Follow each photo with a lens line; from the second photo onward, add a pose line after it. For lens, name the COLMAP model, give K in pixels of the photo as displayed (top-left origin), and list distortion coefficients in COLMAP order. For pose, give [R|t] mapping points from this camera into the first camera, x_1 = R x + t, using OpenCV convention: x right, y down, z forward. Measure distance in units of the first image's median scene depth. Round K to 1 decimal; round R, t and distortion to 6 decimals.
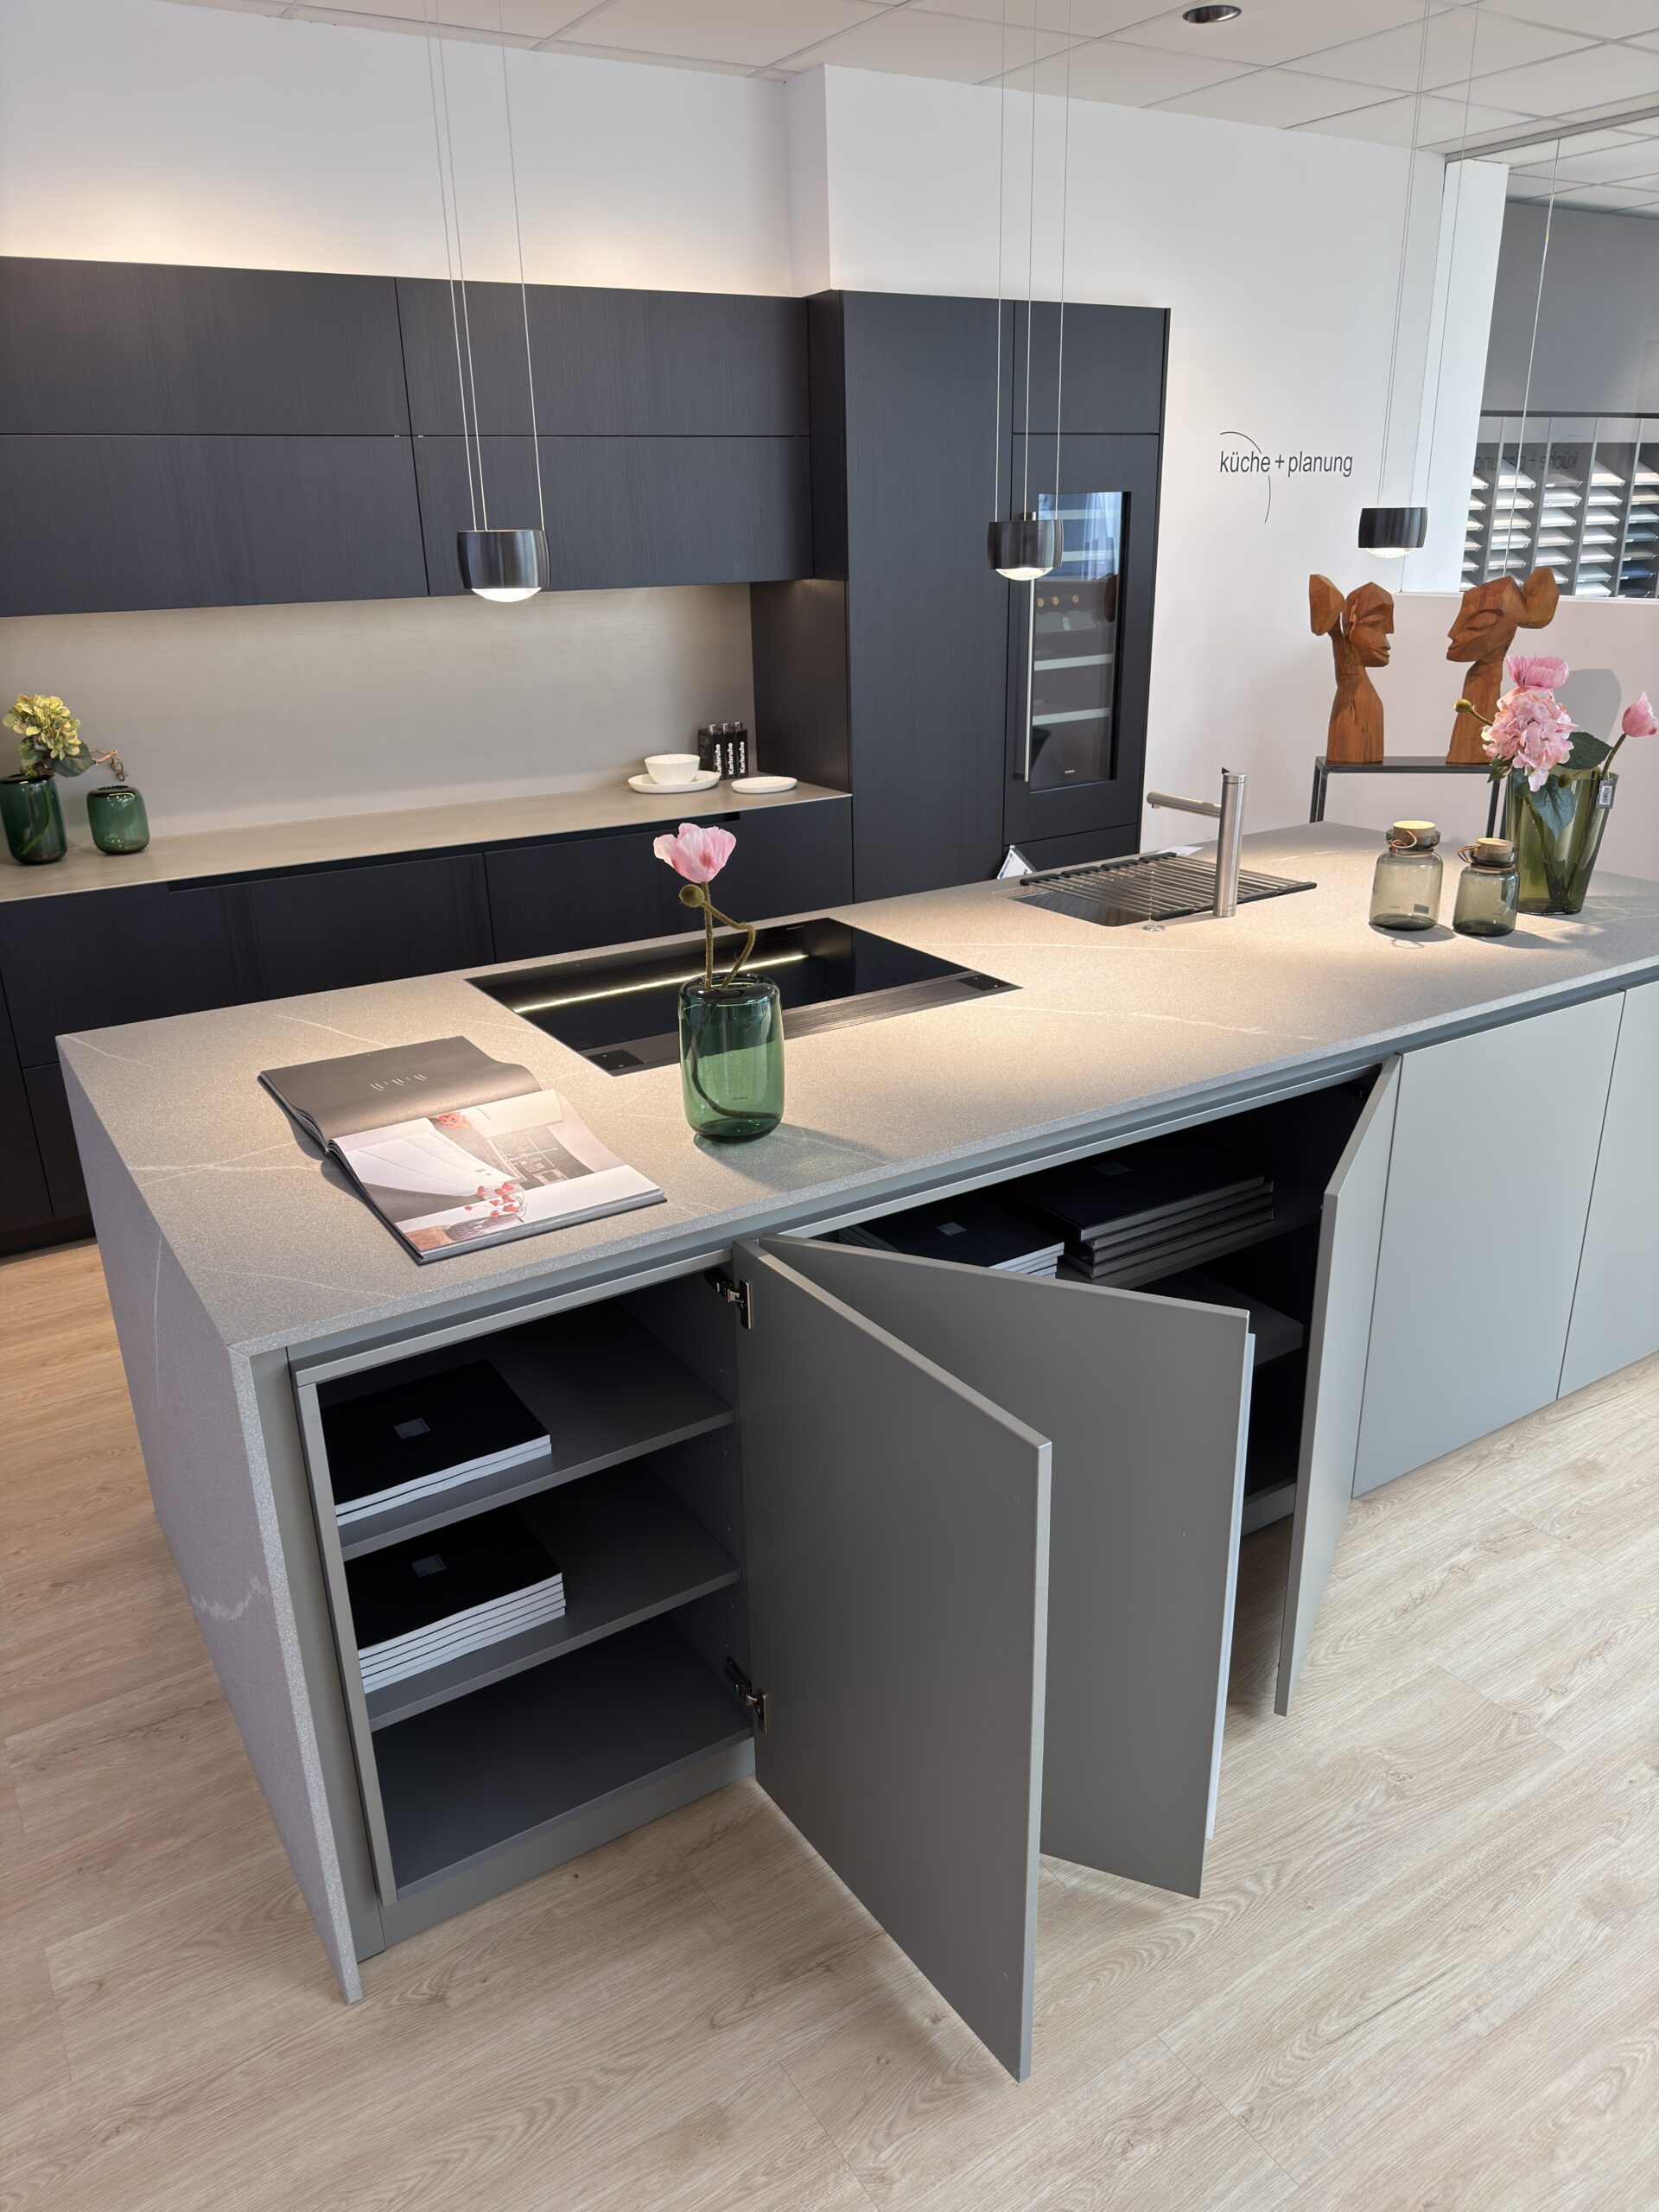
lens RADIAL K [[1566.8, 0, 827.9], [0, 1566.8, 1100.6], [0, 0, 1]] dist [0.021536, -0.005412]
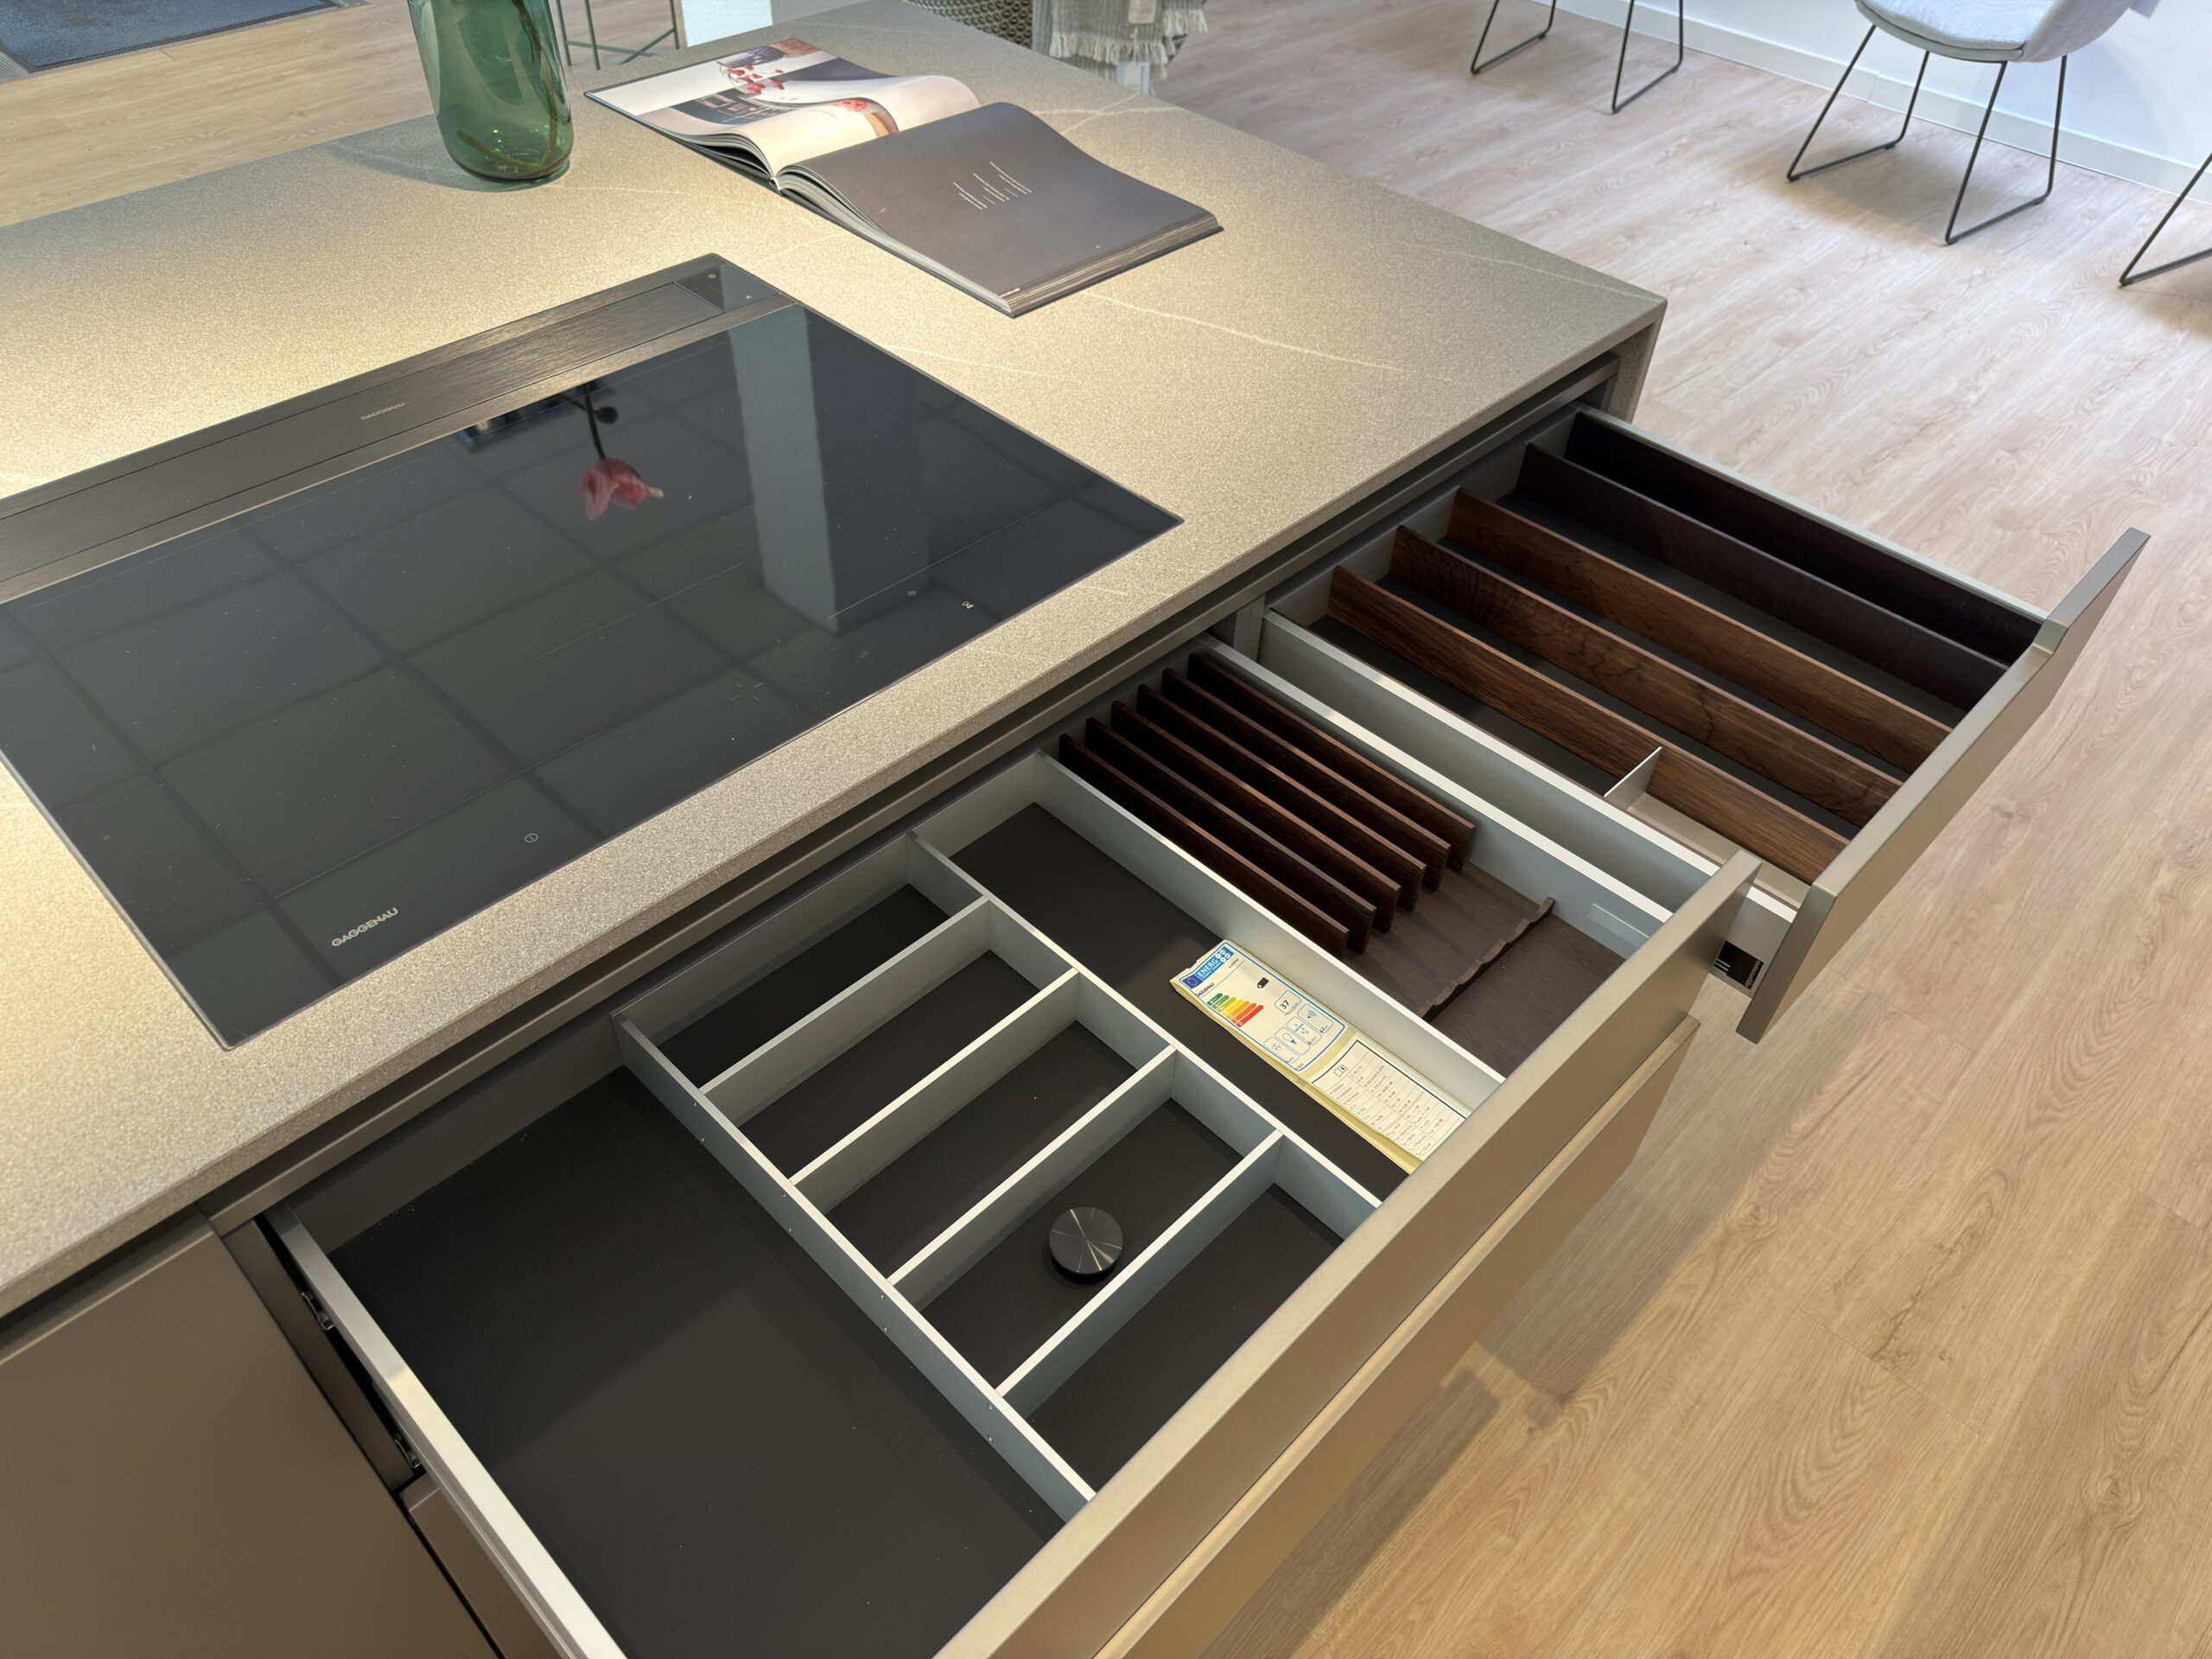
lens RADIAL K [[1566.8, 0, 1120.5], [0, 1566.8, 847.7], [0, 0, 1]] dist [0.021536, -0.005412]
pose [[-0.971817, 0.156215, -0.176548, -0.156266], [-0.098762, 0.410226, 0.906621, -0.578954], [0.214053, 0.898505, -0.383236, 1.614570]]
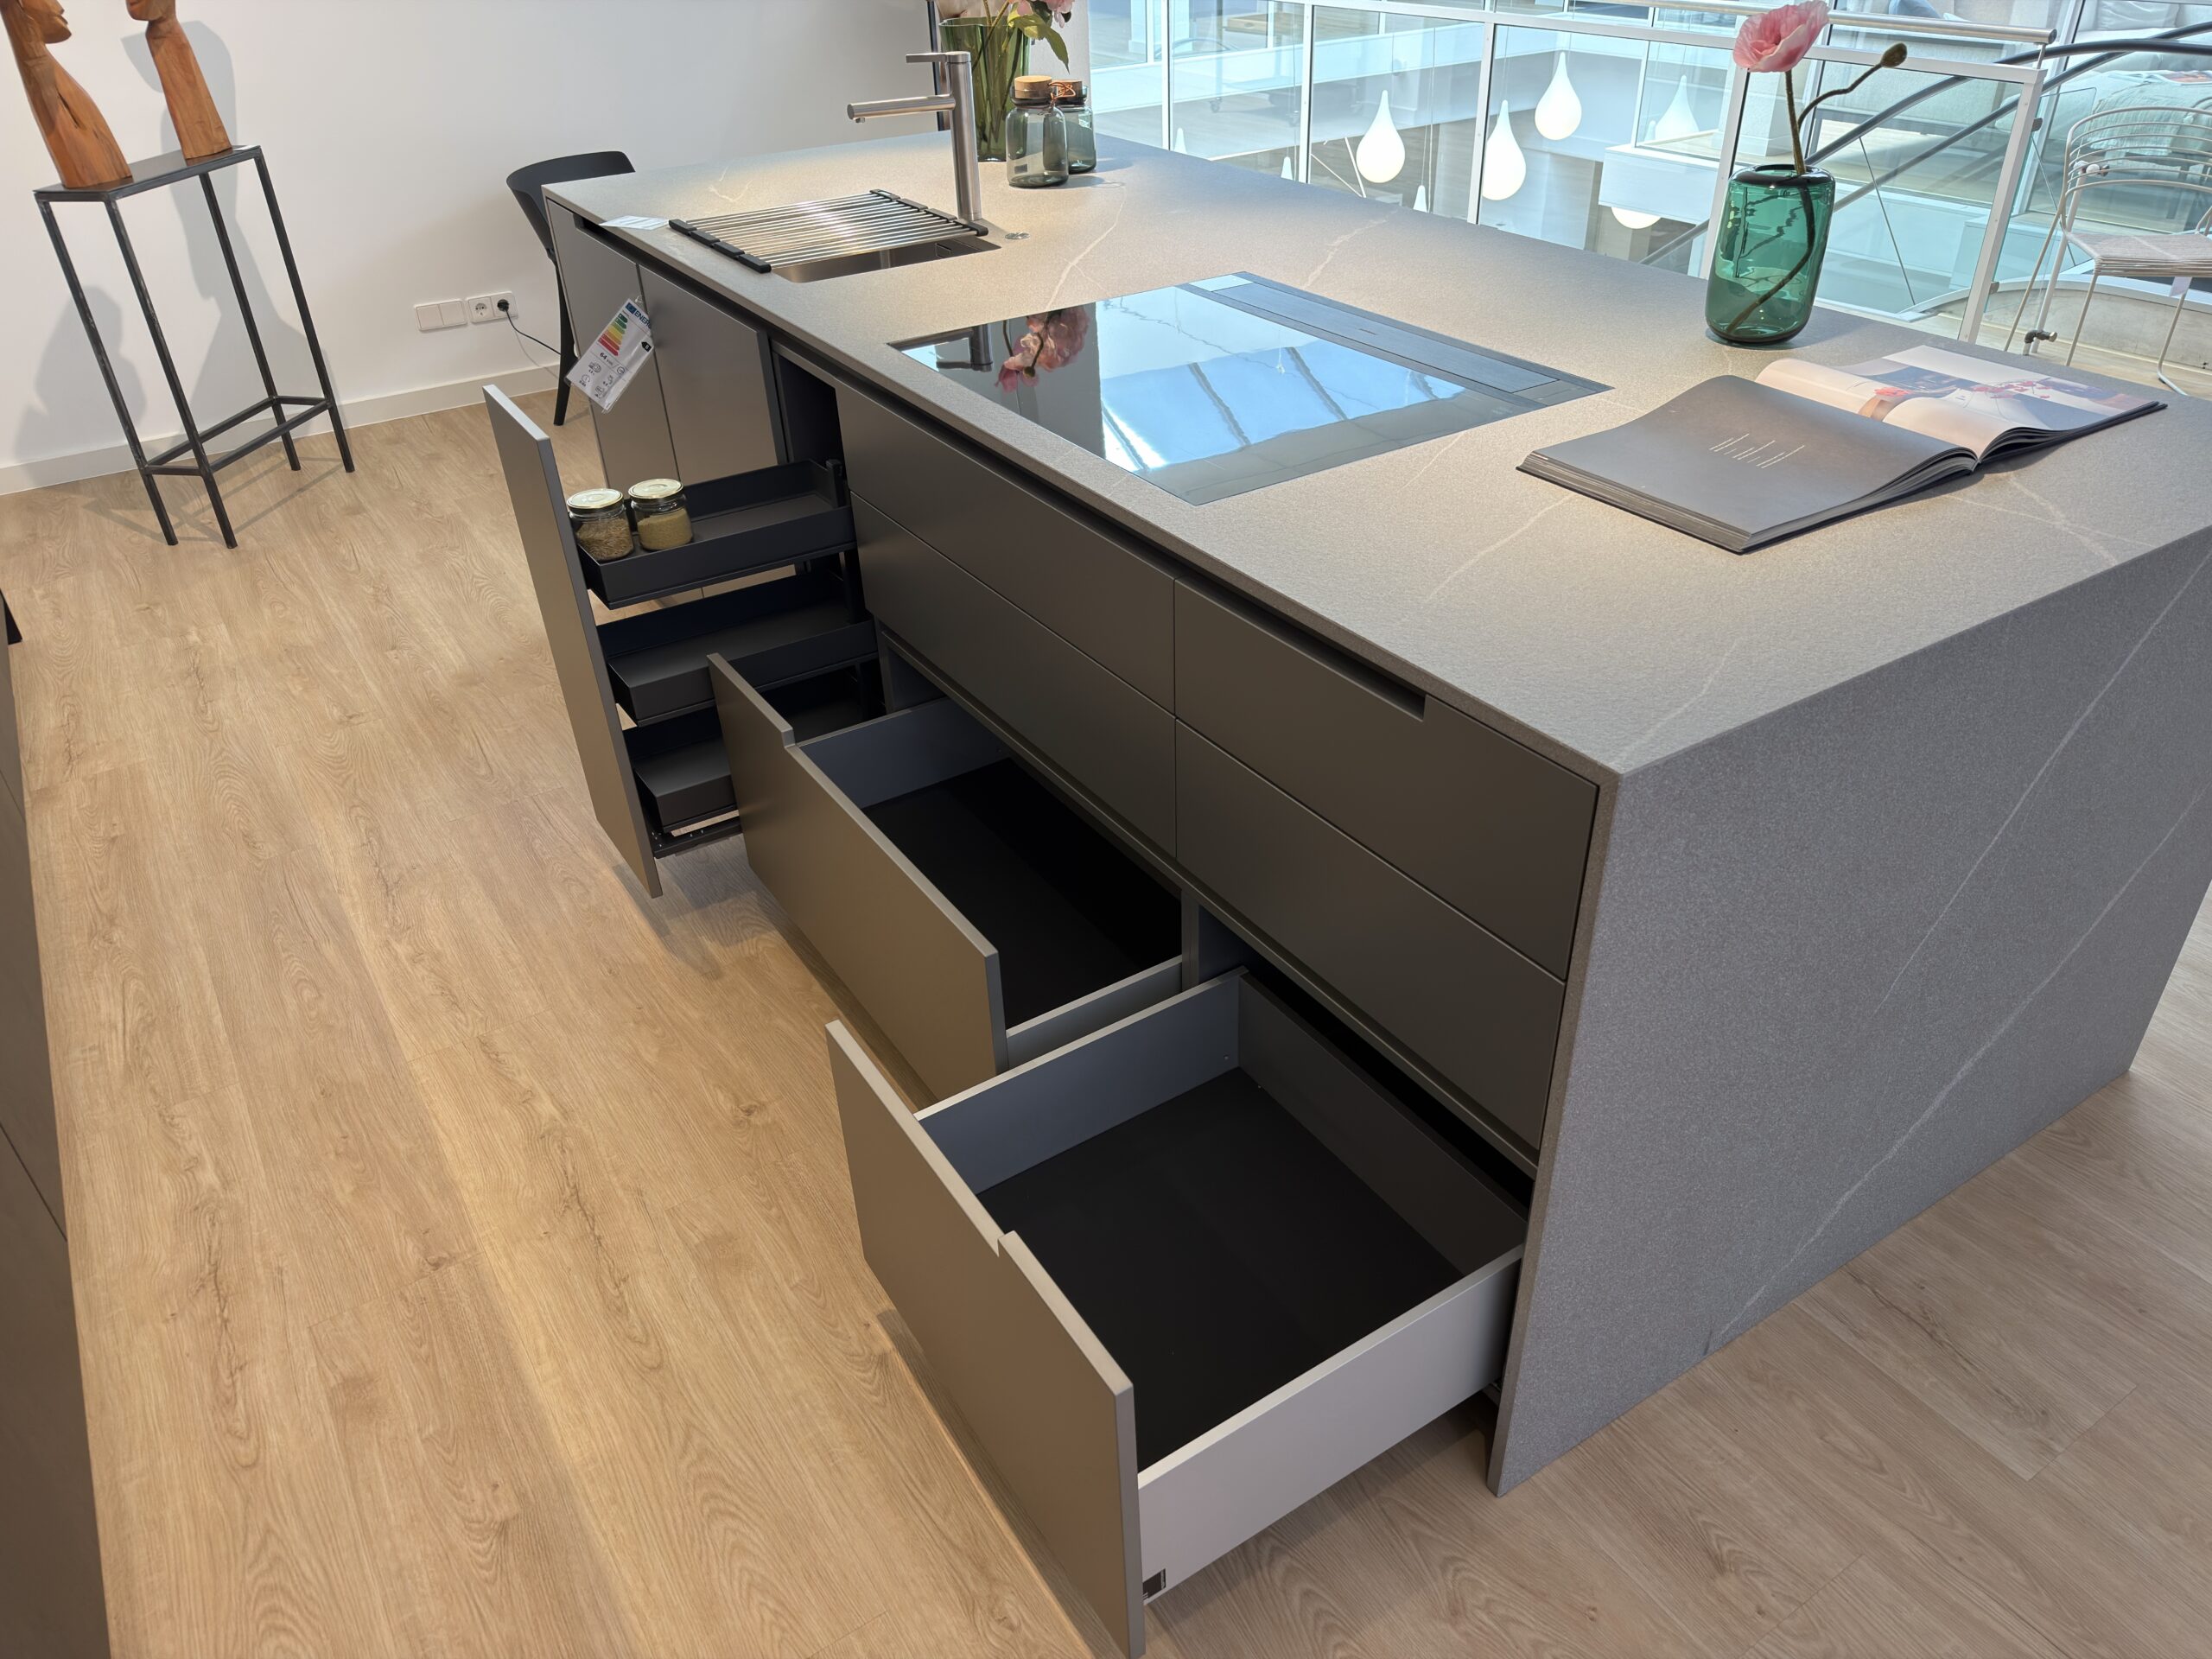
lens RADIAL K [[1566.8, 0, 1120.9], [0, 1566.8, 825.7], [0, 0, 1]] dist [0.021536, -0.005412]
pose [[-0.008625, -0.523658, 0.851885, -1.048109], [0.383546, 0.785026, 0.486442, -0.370907], [-0.923482, 0.330932, 0.194076, 1.224425]]
